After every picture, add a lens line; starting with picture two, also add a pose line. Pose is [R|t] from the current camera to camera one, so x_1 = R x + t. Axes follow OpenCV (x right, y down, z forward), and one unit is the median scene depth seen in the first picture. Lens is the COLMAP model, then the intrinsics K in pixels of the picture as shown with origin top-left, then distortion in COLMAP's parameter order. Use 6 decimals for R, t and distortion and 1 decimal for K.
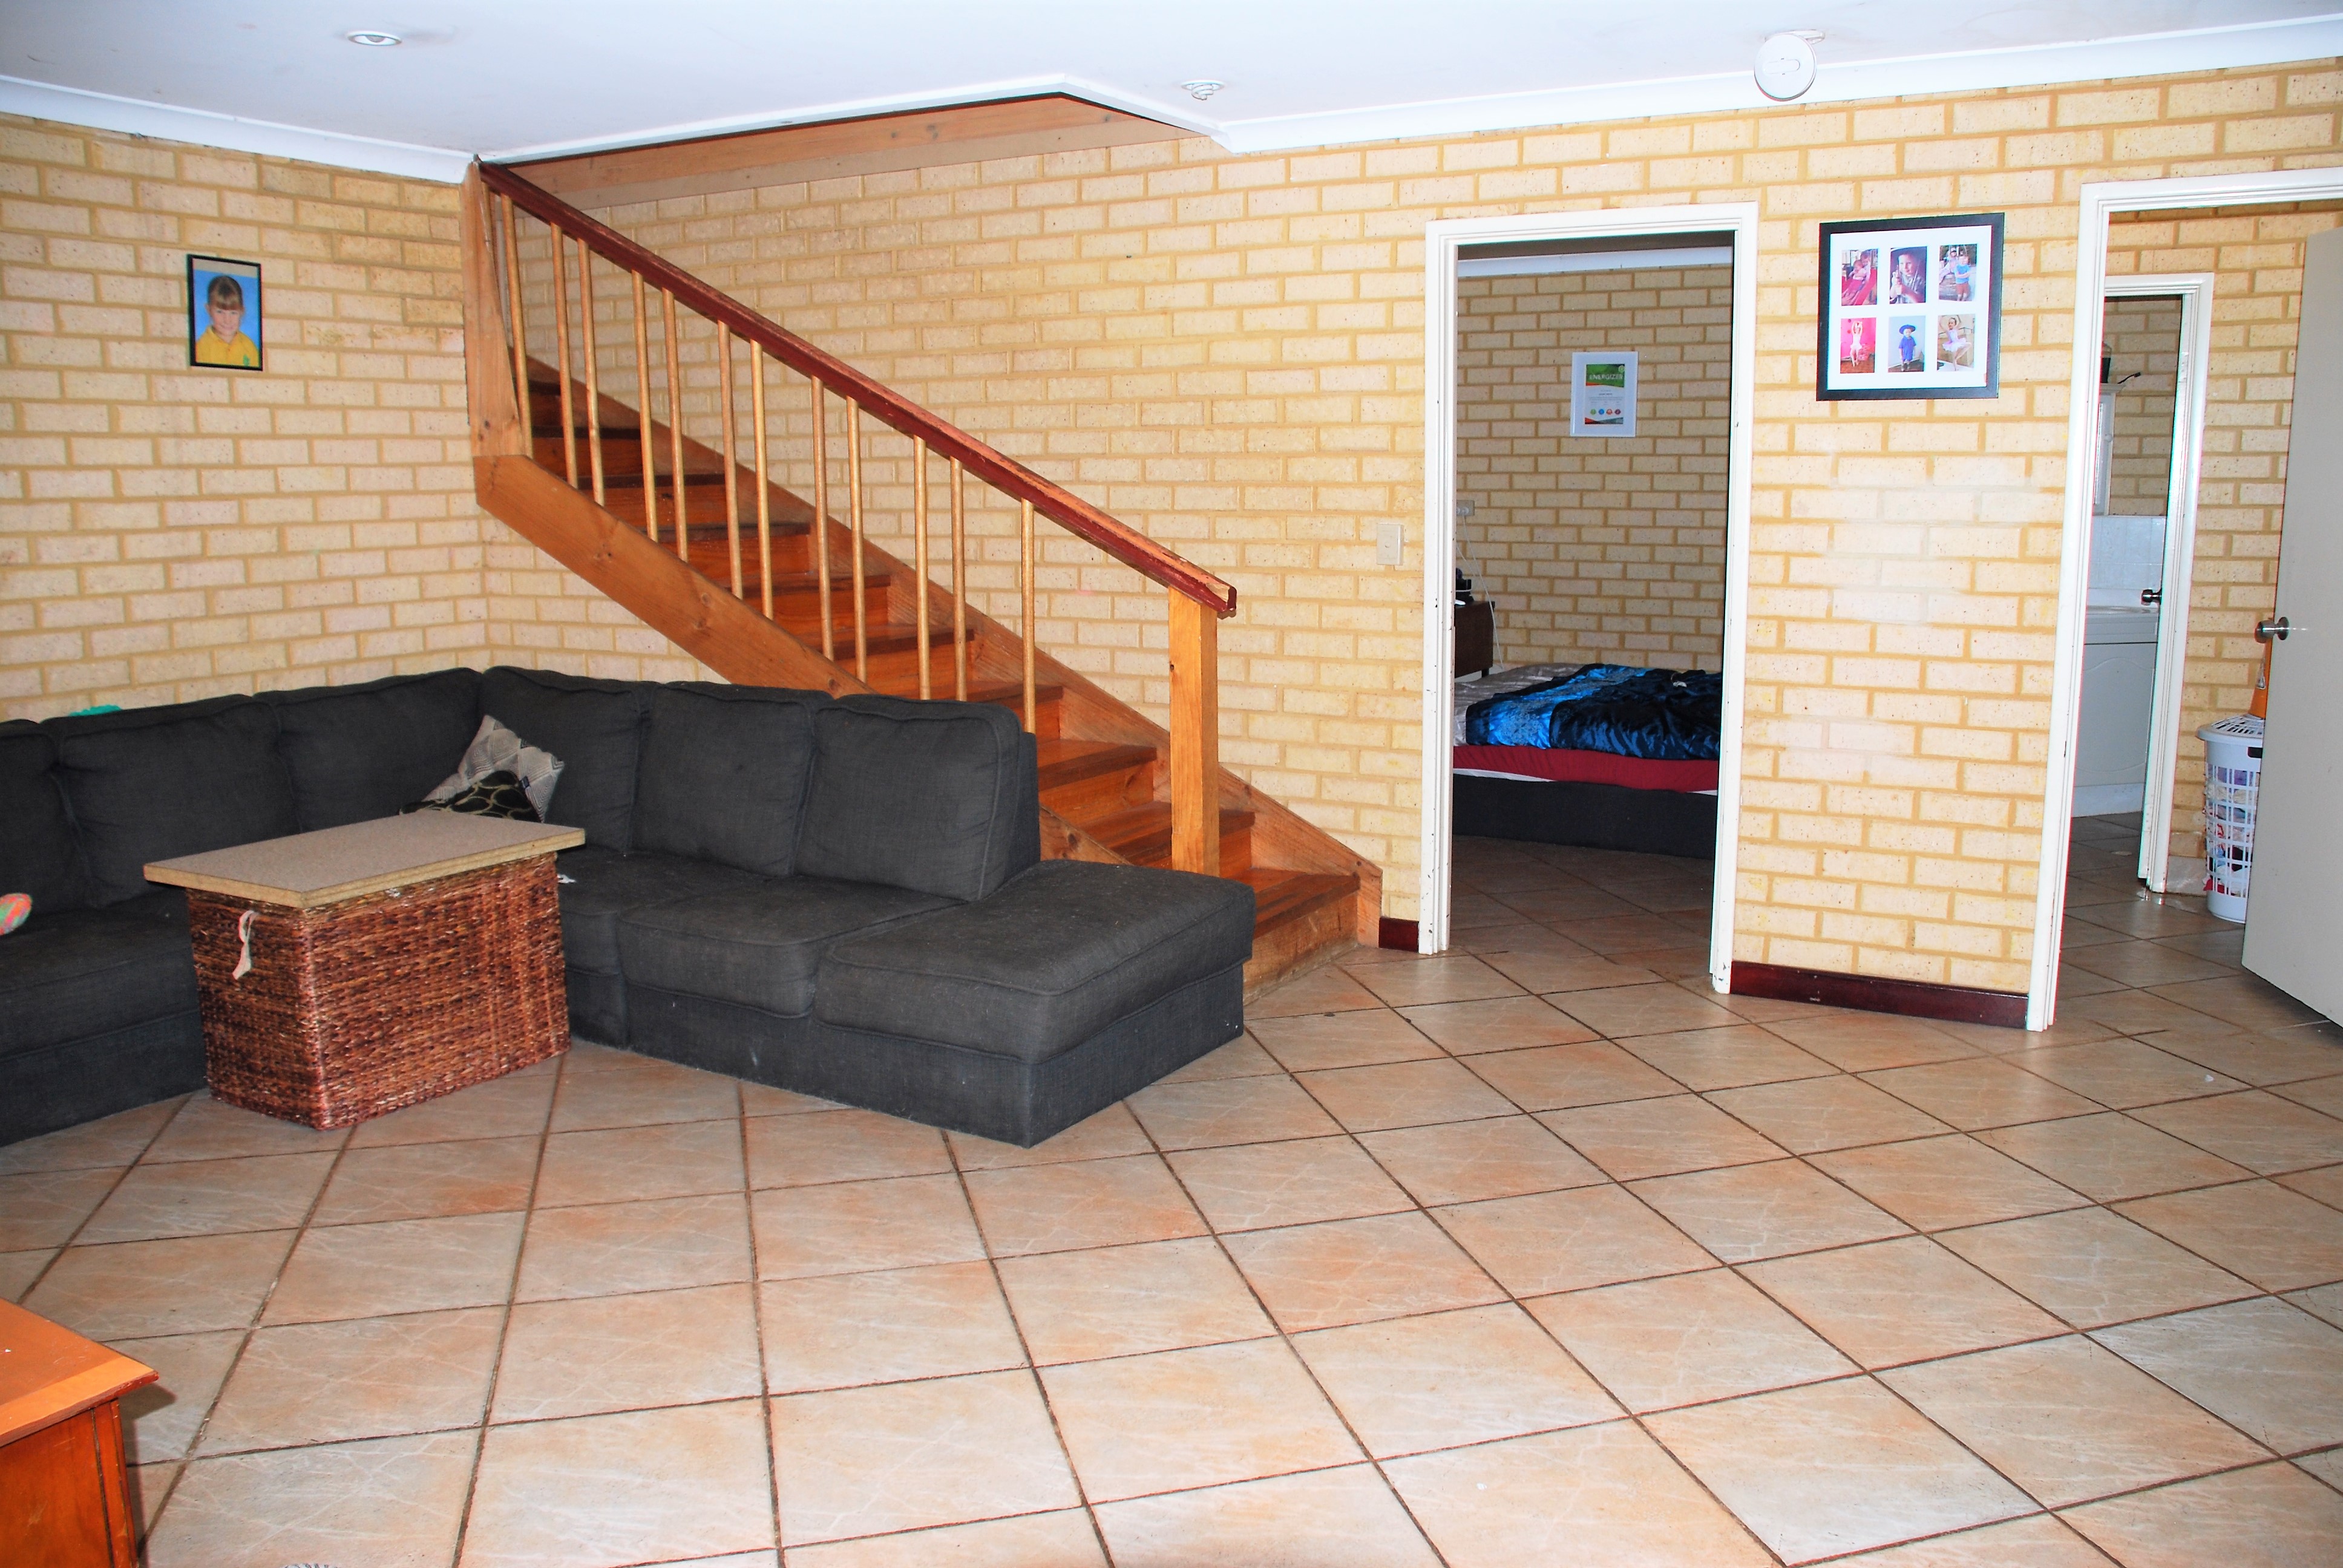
lens RADIAL K [[1813.1, 0, 1202.6], [0, 1813.1, 816.4], [0, 0, 1]] dist [-0.150743, 0.101454]
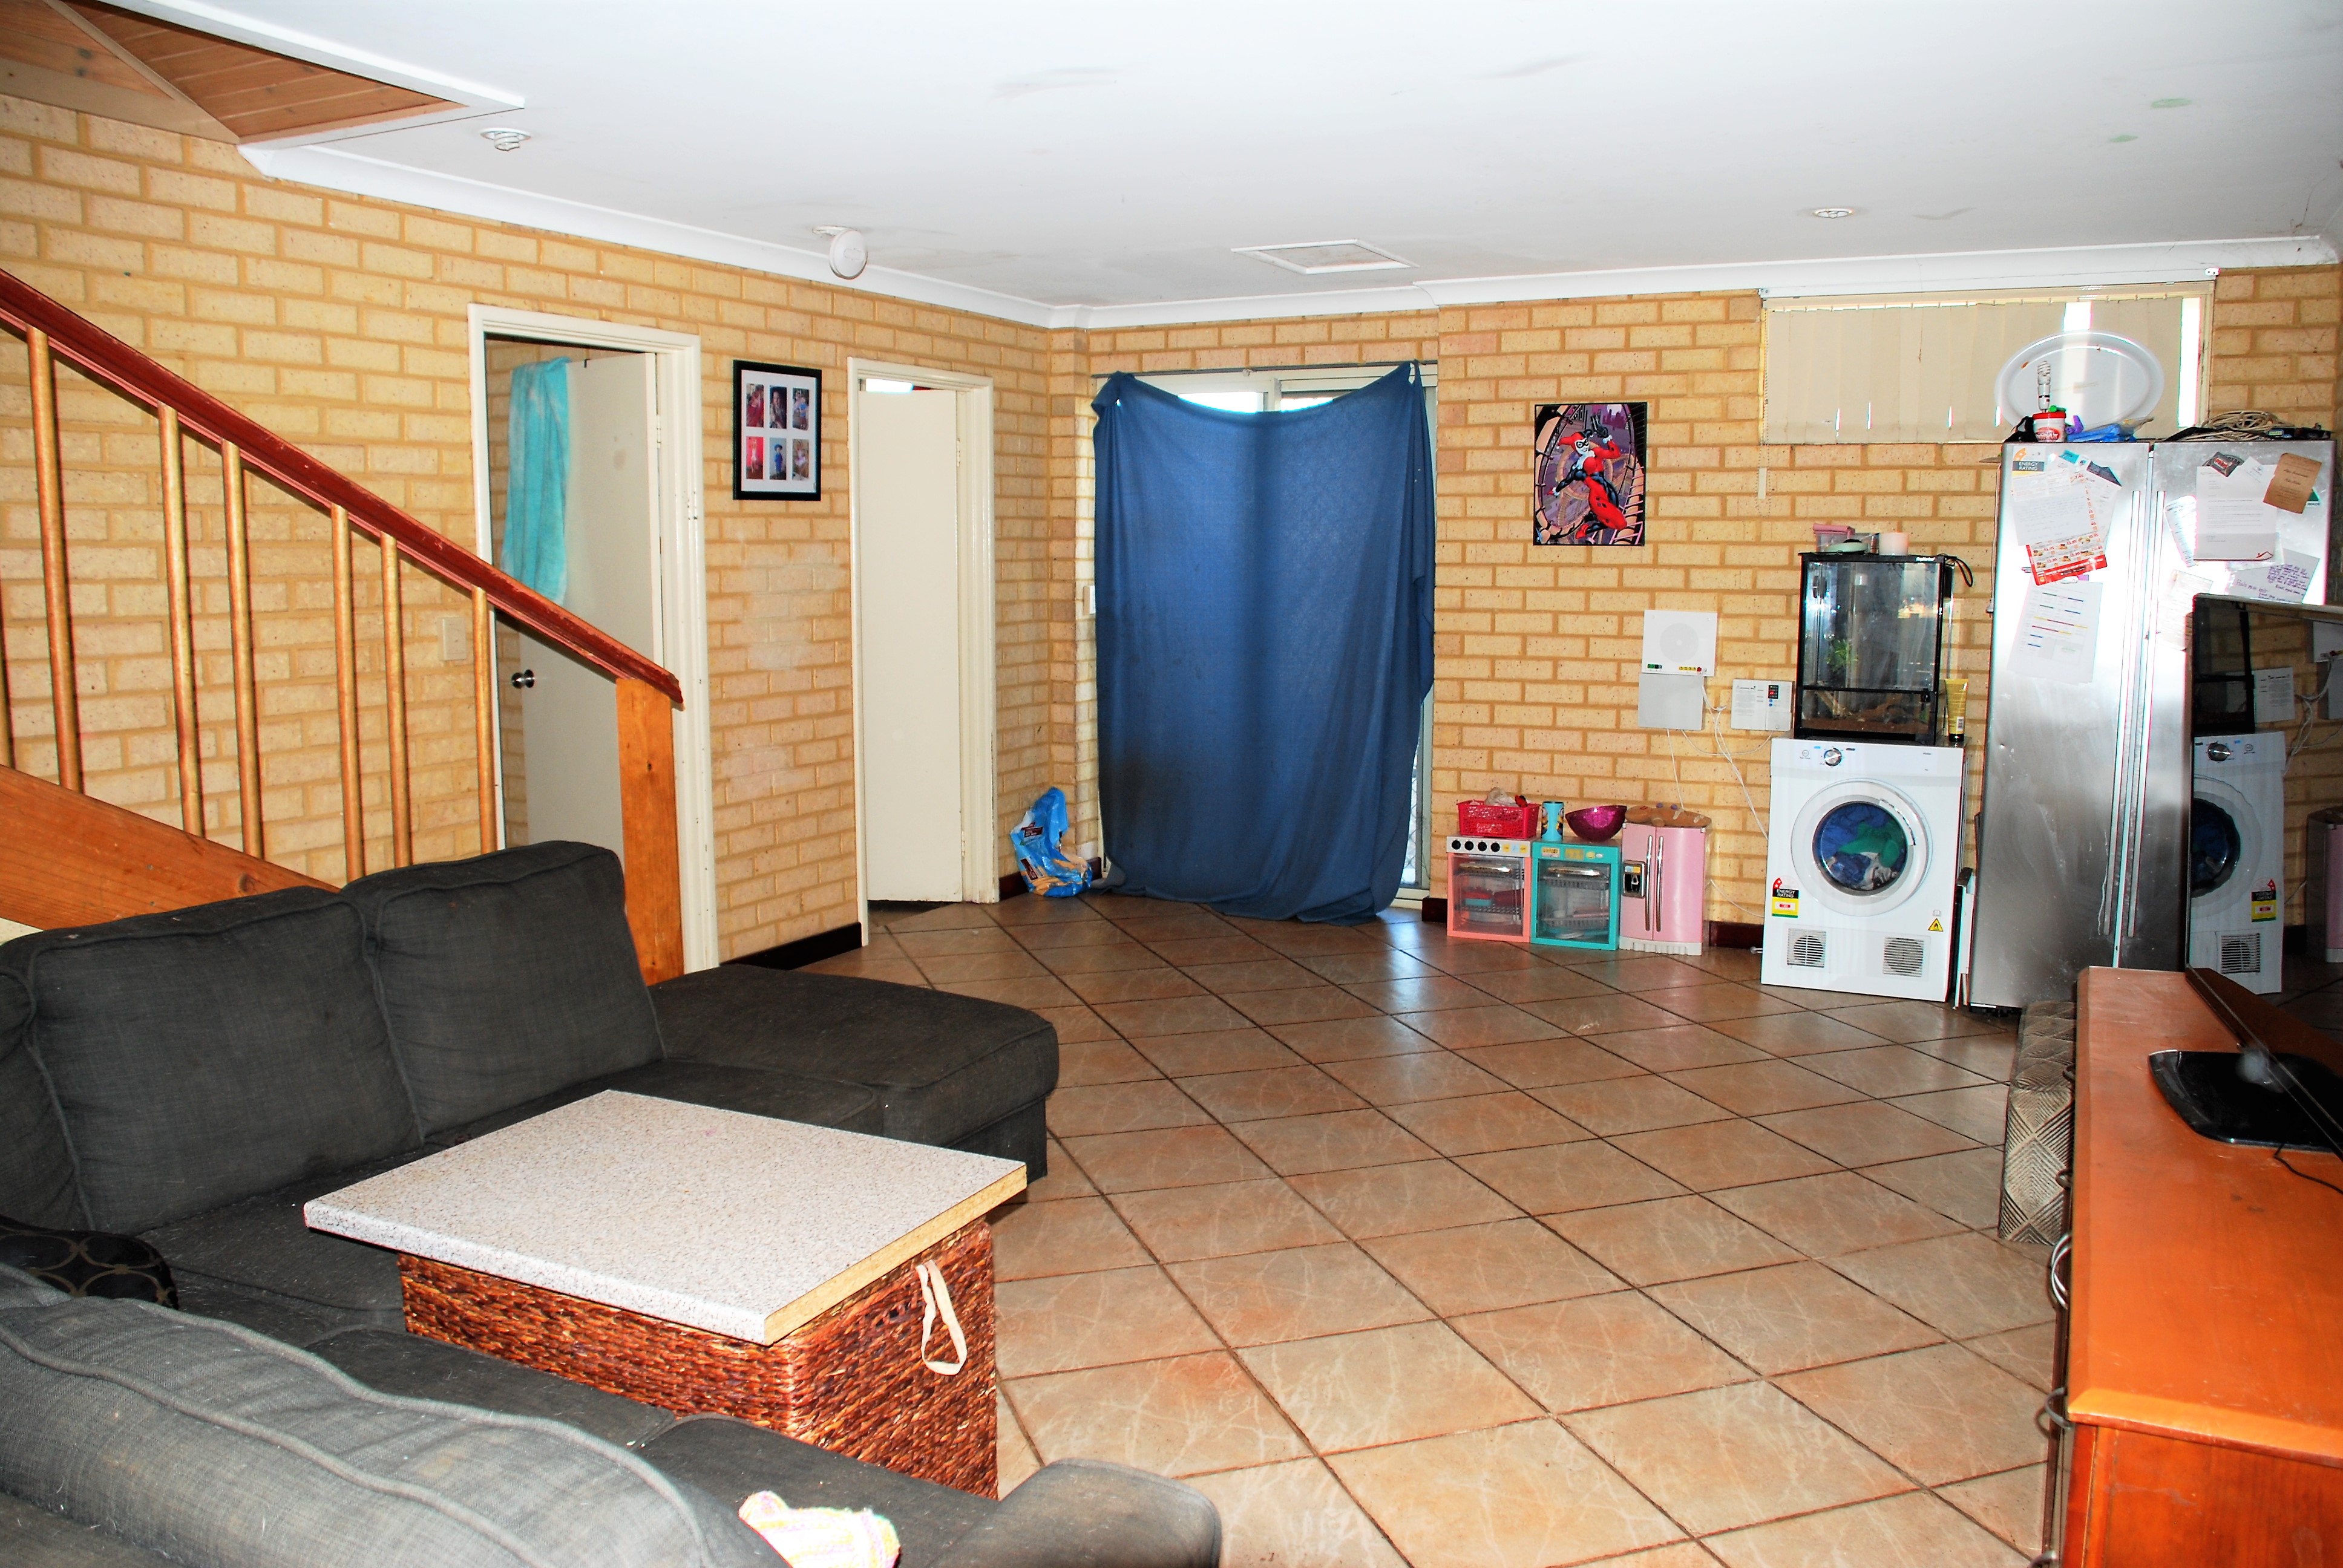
lens RADIAL K [[1813.1, 0, 1202.6], [0, 1813.1, 816.4], [0, 0, 1]] dist [-0.150743, 0.101454]
pose [[-0.055570, -0.136346, 0.989102, -0.909509], [0.190612, 0.970964, 0.144555, -0.129496], [-0.980091, 0.196568, -0.027967, 0.715728]]
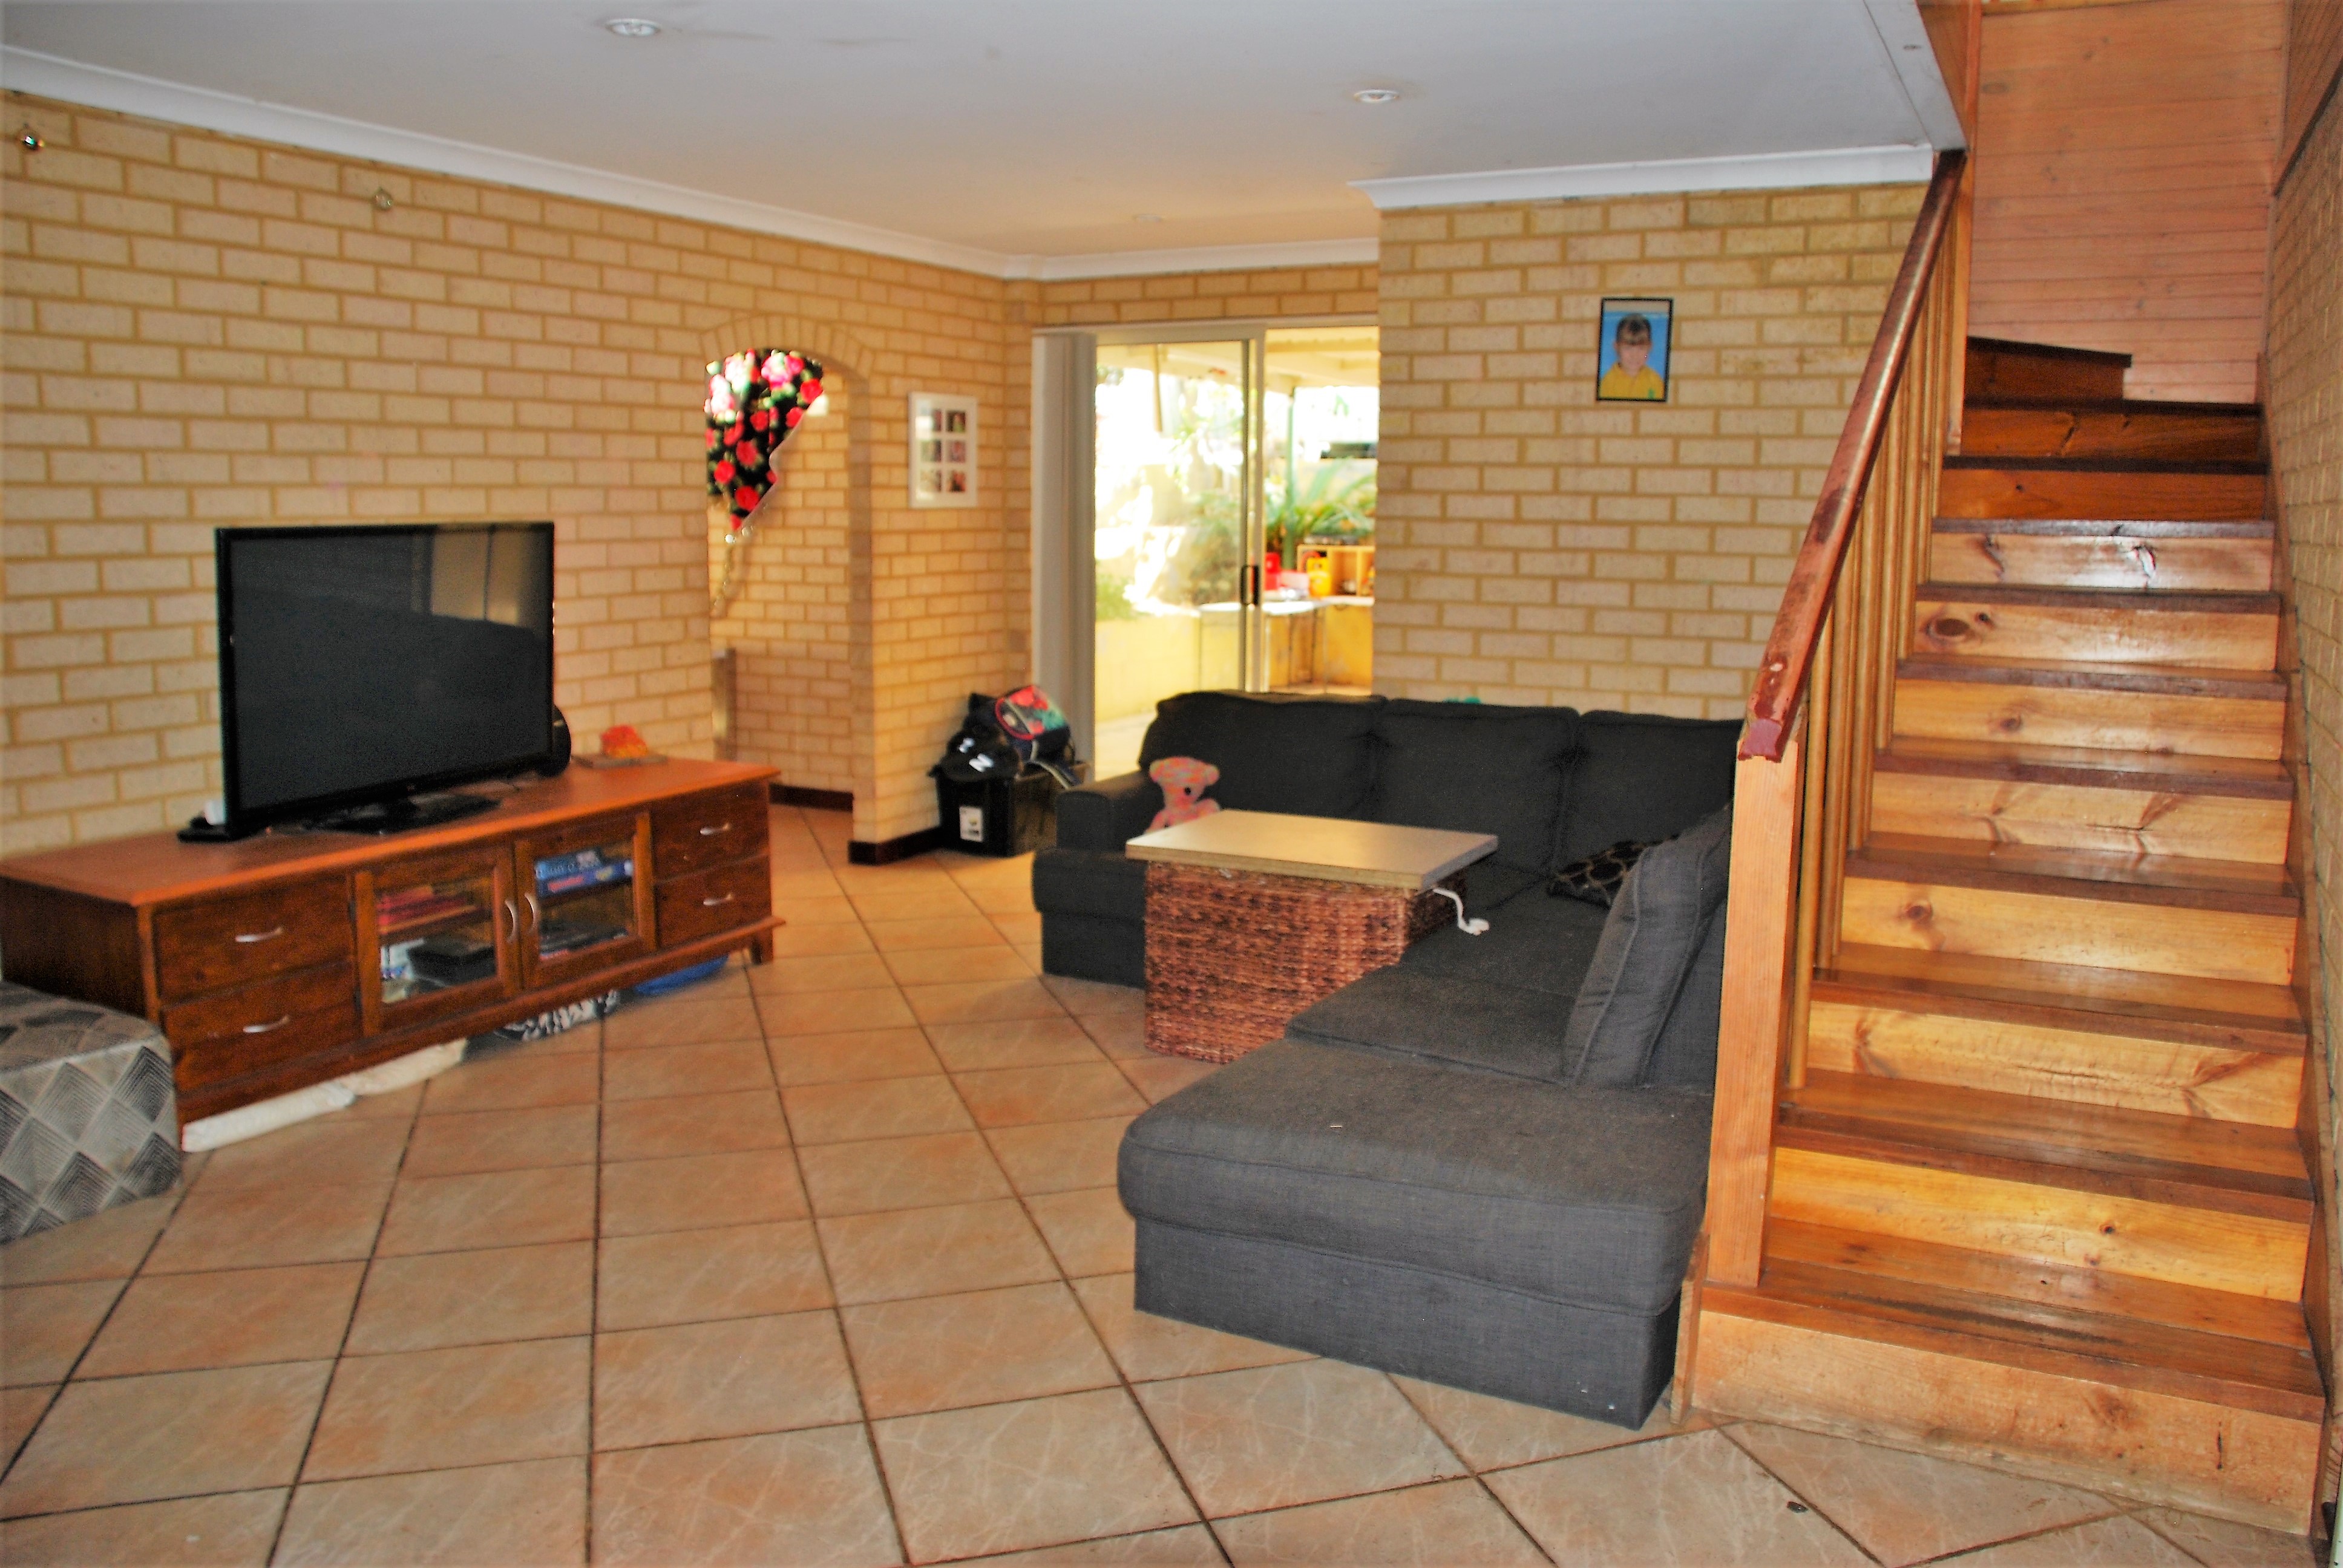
lens RADIAL K [[1813.1, 0, 1202.6], [0, 1813.1, 816.4], [0, 0, 1]] dist [-0.150743, 0.101454]
pose [[0.024844, 0.171892, -0.984802, 0.555678], [-0.192733, 0.967449, 0.164001, -0.147062], [0.980937, 0.185729, 0.057165, 0.753537]]
